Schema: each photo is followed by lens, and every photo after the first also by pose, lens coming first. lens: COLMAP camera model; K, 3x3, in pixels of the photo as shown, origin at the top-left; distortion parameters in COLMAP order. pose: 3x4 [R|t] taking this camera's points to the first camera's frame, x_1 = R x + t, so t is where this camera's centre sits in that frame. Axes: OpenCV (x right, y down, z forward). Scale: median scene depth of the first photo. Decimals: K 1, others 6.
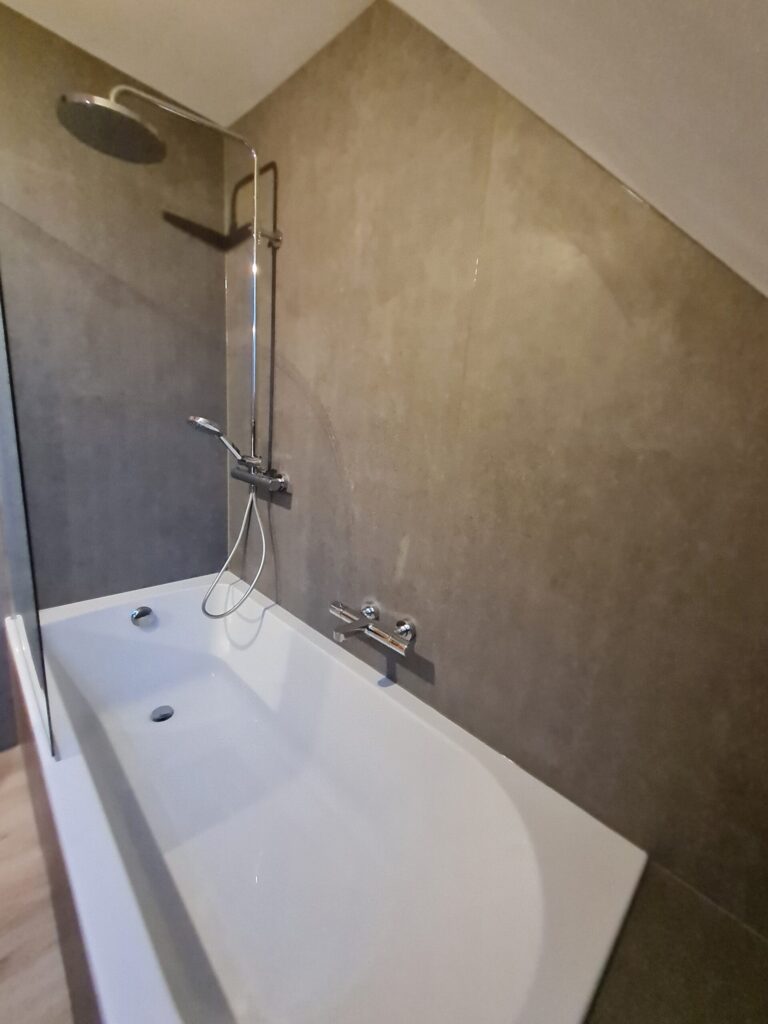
lens RADIAL K [[415.7, 0, 391.1], [0, 415.7, 510.2], [0, 0, 1]] dist [0.001874, 0.000207]
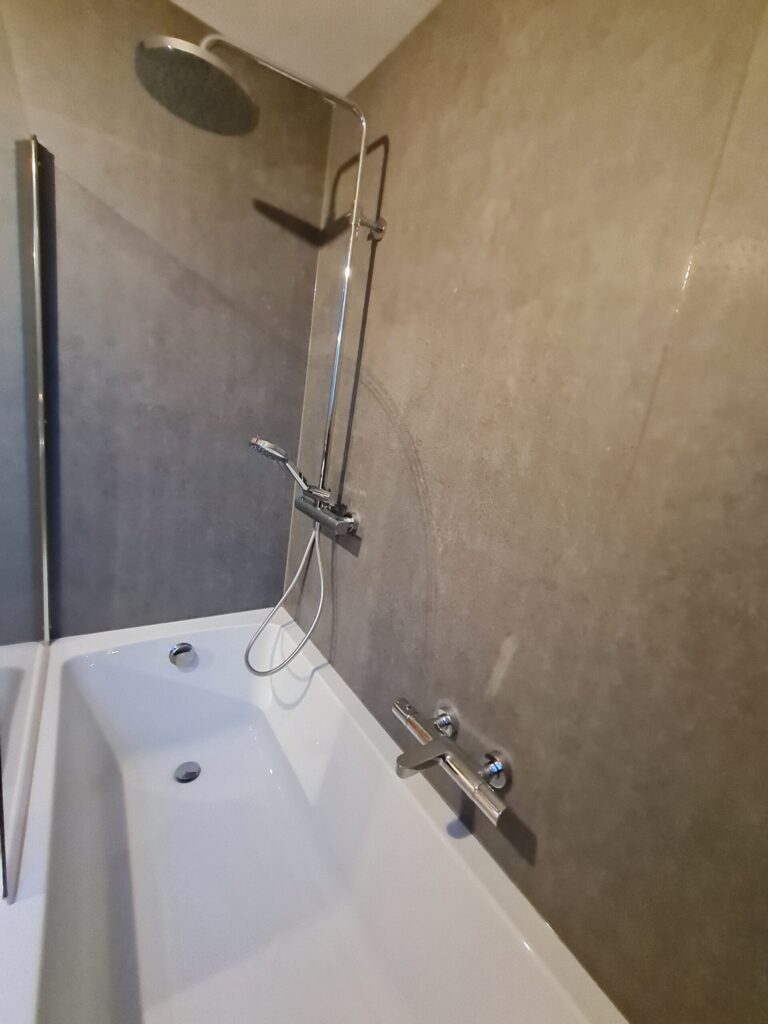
lens RADIAL K [[415.7, 0, 391.1], [0, 415.7, 510.2], [0, 0, 1]] dist [0.001874, 0.000207]
pose [[0.980551, 0.107818, -0.163995, -0.058166], [-0.111899, 0.993594, -0.015826, -0.094018], [0.161238, 0.033869, 0.986334, 0.218457]]
